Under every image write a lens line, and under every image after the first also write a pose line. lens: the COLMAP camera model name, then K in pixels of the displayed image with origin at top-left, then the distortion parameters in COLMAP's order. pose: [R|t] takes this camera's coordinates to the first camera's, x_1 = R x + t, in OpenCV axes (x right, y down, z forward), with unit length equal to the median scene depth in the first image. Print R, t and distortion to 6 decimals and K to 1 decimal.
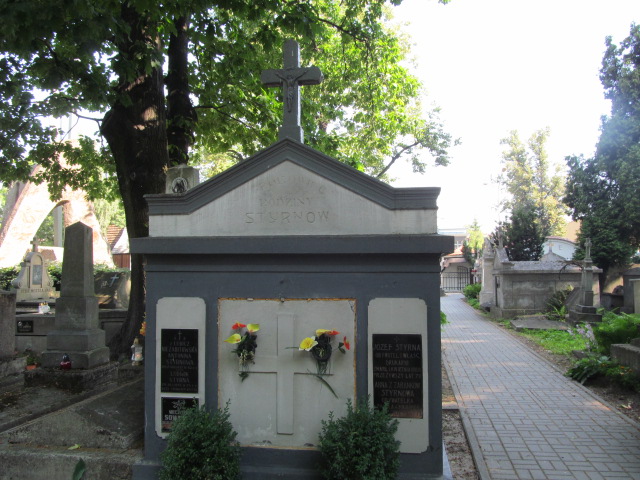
lens RADIAL K [[528.6, 0, 320.2], [0, 528.6, 240.7], [0, 0, 1]] dist [-0.004663, -0.001139]
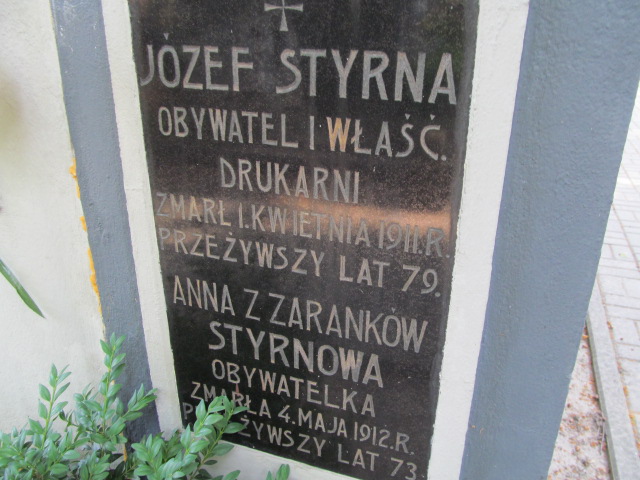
lens RADIAL K [[528.6, 0, 319.9], [0, 528.6, 239.6], [0, 0, 1]] dist [-0.004663, -0.001139]
pose [[0.983866, 0.085236, -0.157298, 0.178259], [-0.007049, 0.896999, 0.441976, 0.180577], [0.178768, -0.433736, 0.883128, 0.863761]]
